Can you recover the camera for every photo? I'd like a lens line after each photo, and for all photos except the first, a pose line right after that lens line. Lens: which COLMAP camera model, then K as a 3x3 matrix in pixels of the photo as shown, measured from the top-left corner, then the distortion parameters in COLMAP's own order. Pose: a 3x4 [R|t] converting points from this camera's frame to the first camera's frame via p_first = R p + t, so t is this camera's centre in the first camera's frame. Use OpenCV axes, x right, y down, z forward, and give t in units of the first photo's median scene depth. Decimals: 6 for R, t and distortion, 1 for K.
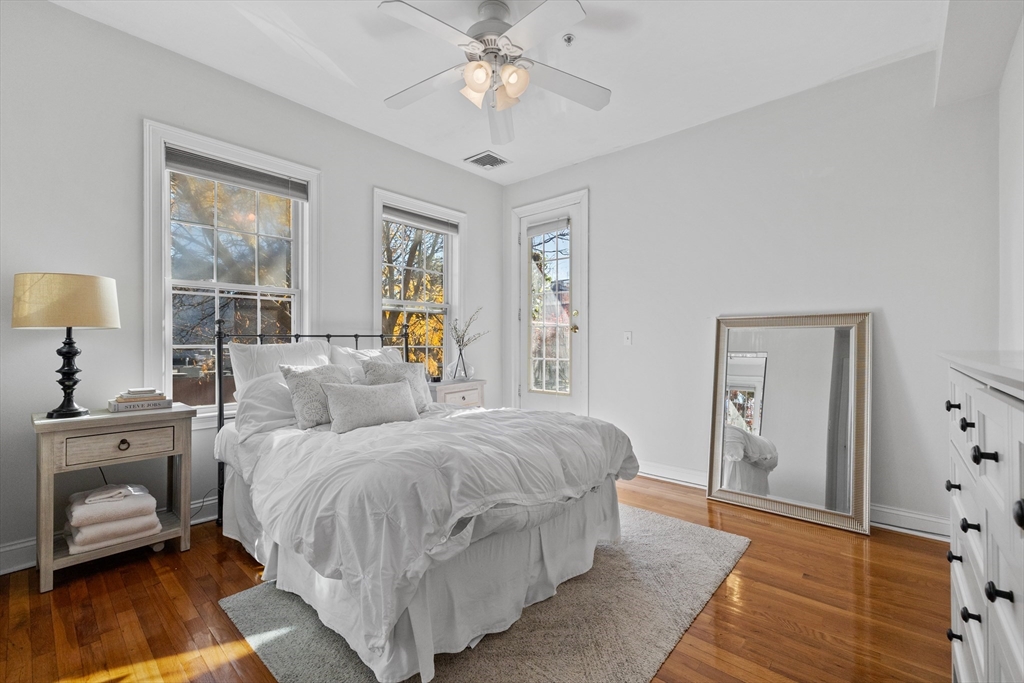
lens RADIAL K [[436.3, 0, 522.6], [0, 436.3, 342.1], [0, 0, 1]] dist [0.001048, 0.000073]
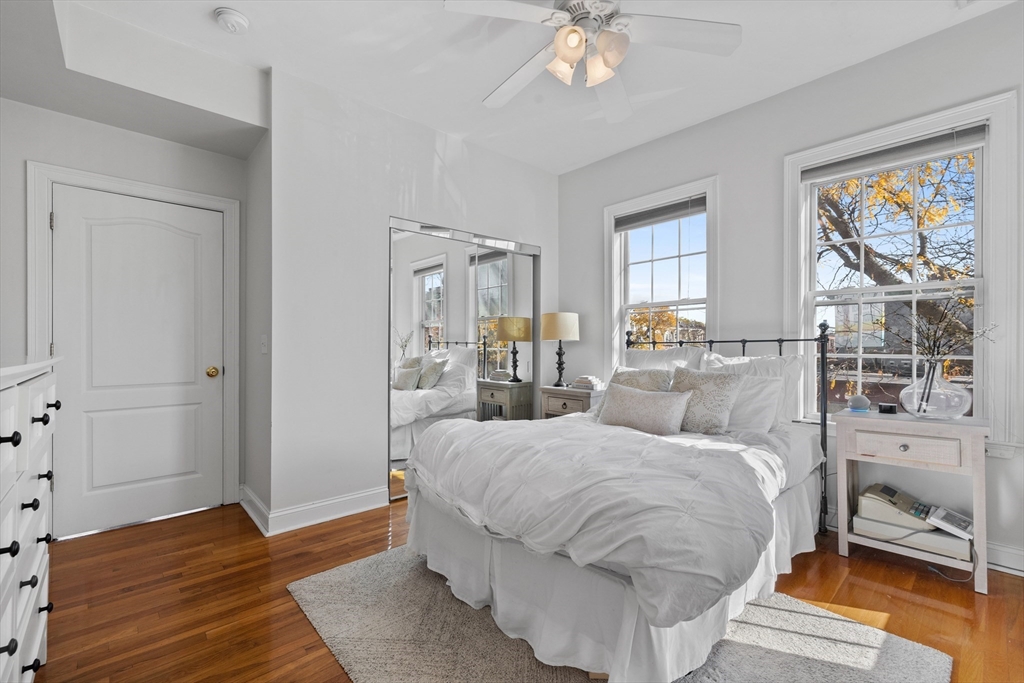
lens RADIAL K [[436.3, 0, 522.6], [0, 436.3, 342.1], [0, 0, 1]] dist [0.001048, 0.000073]
pose [[-0.109655, -0.014613, -0.993862, 0.669209], [-0.001802, 0.999893, -0.014502, 0.002091], [0.993968, 0.000201, -0.109670, 0.791410]]
